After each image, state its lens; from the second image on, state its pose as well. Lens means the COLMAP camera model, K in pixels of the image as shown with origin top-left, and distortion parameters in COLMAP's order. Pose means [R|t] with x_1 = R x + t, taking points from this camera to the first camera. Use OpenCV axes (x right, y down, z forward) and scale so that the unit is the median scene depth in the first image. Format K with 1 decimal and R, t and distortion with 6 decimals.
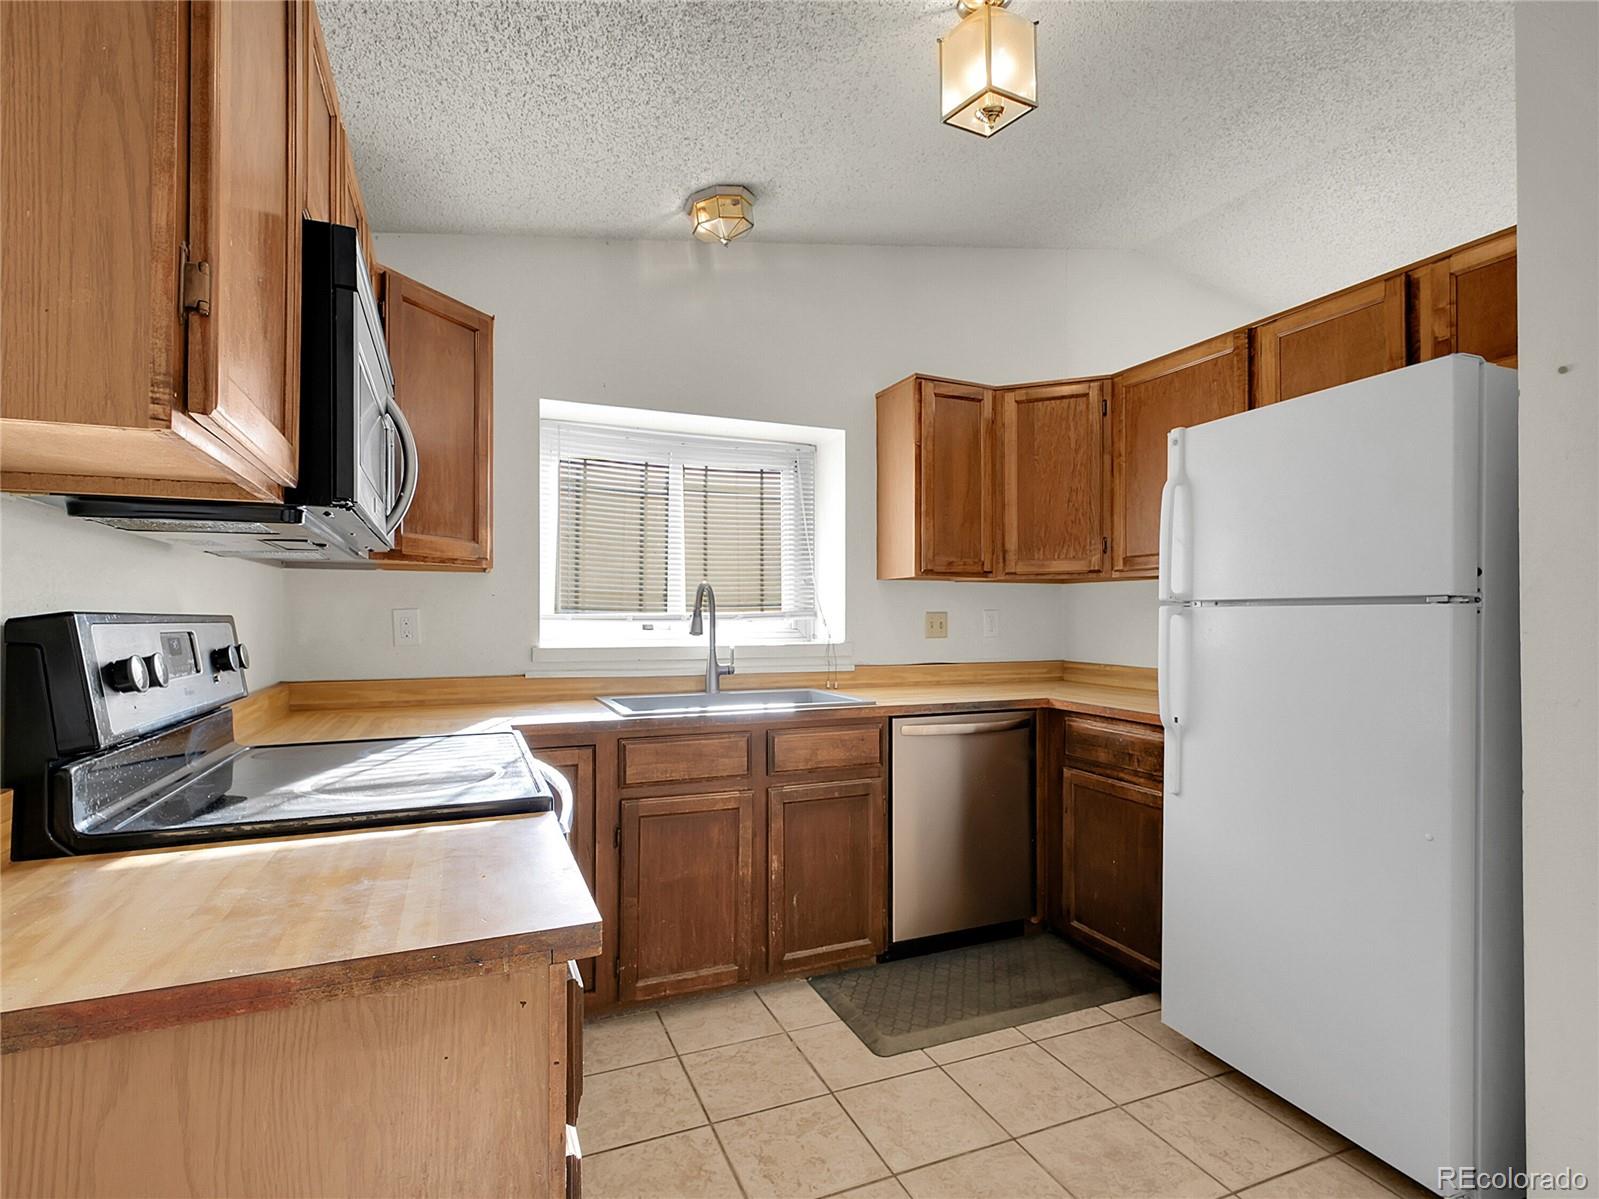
lens RADIAL K [[792.0, 0, 797.1], [0, 792.0, 627.0], [0, 0, 1]] dist [-0.001898, -0.000031]
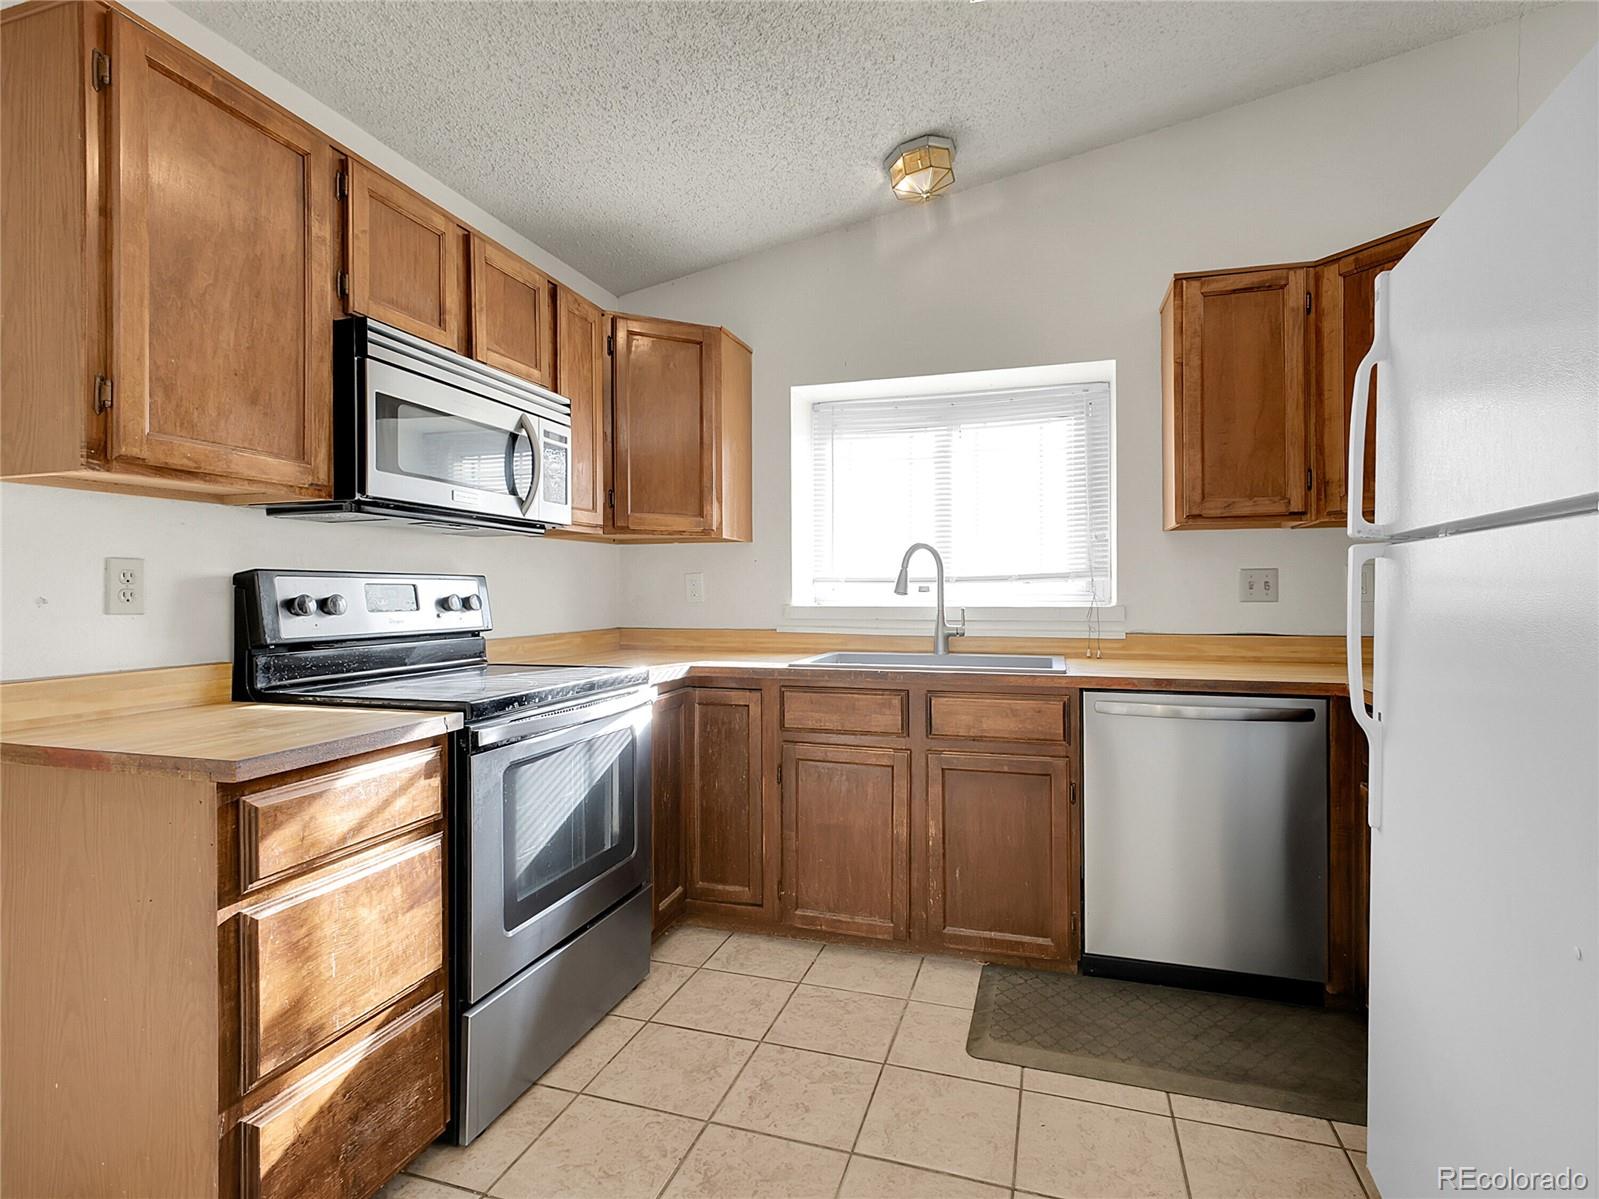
lens RADIAL K [[786.7, 0, 804.5], [0, 786.7, 604.9], [0, 0, 1]] dist [0.000698, 0.000563]
pose [[0.763303, 0.008066, -0.645990, 0.469446], [-0.003564, 0.999959, 0.008275, 0.016776], [0.646030, -0.004014, 0.763301, 0.165377]]
